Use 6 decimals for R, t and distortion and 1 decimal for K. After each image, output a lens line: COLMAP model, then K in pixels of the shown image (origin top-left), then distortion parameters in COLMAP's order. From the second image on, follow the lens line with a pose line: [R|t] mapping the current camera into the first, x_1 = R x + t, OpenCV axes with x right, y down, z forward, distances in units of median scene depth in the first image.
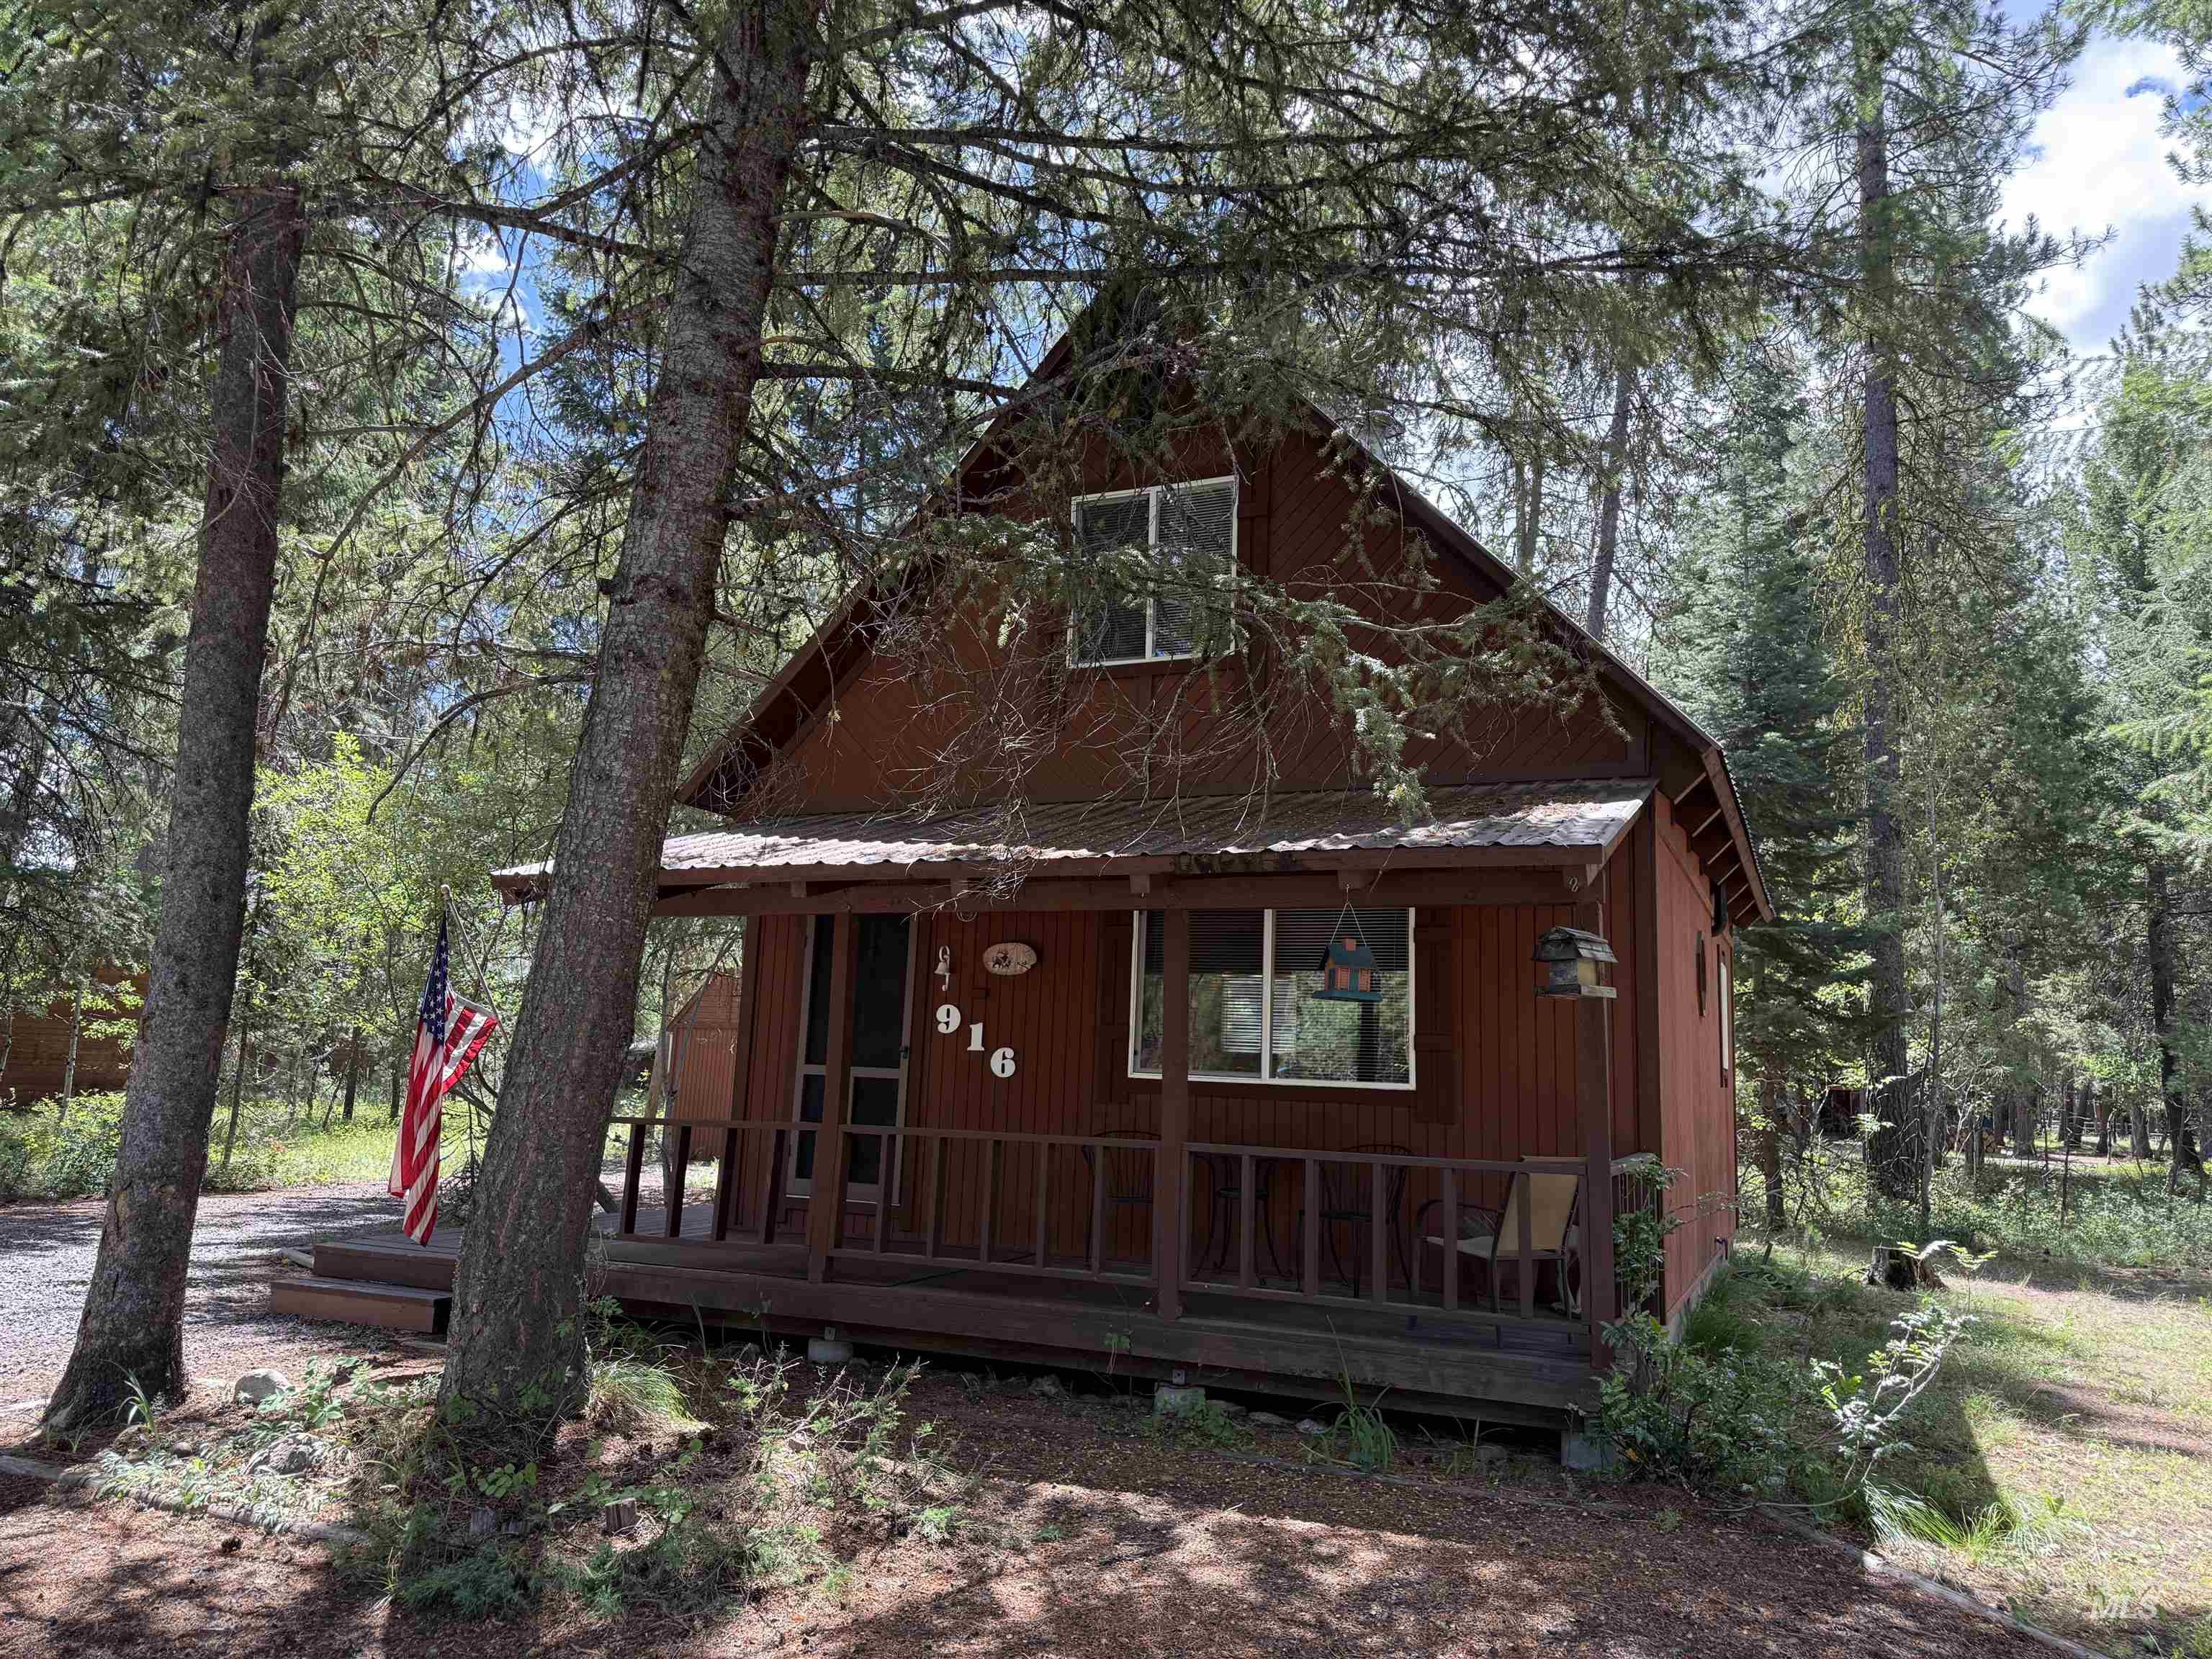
lens RADIAL K [[1567.1, 0, 1103.1], [0, 1567.1, 833.7], [0, 0, 1]] dist [0.049926, -0.043642]
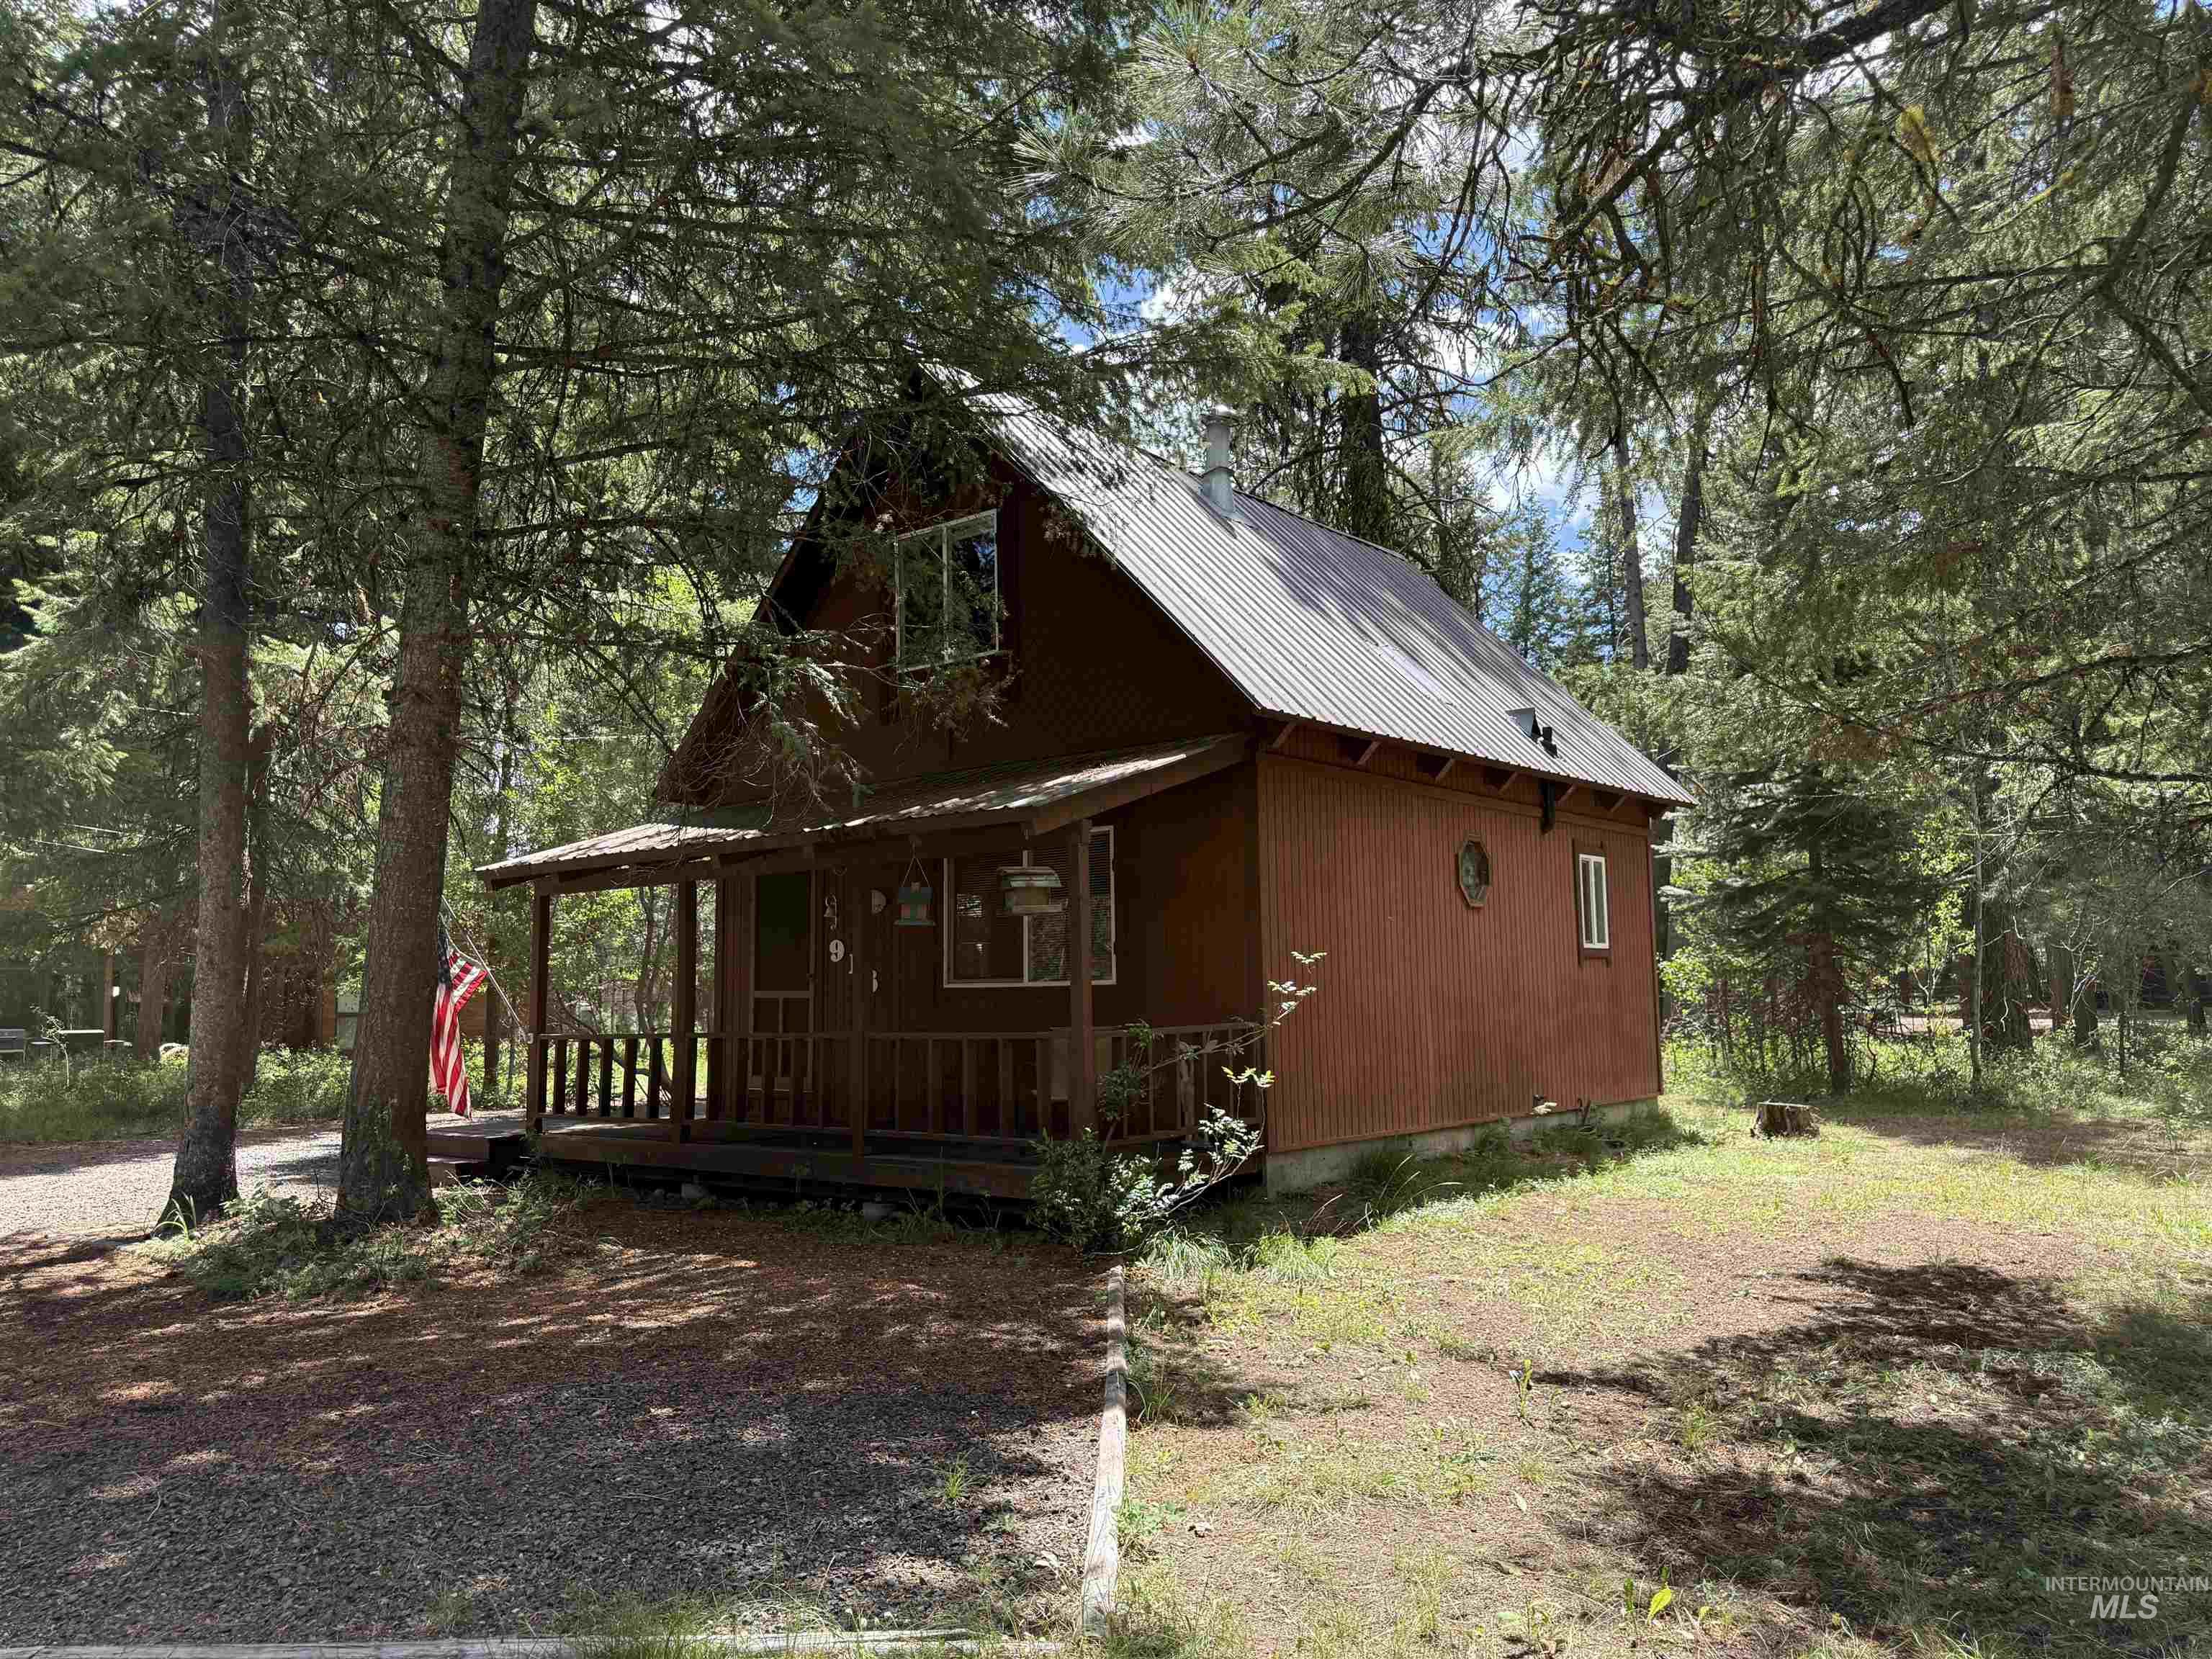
lens RADIAL K [[1567.1, 0, 1103.1], [0, 1567.1, 833.7], [0, 0, 1]] dist [0.049926, -0.043642]
pose [[0.965357, -0.077131, -0.249271, 0.462939], [0.089910, 0.995135, 0.040278, -0.012213], [0.244951, -0.061295, 0.967596, -0.214253]]
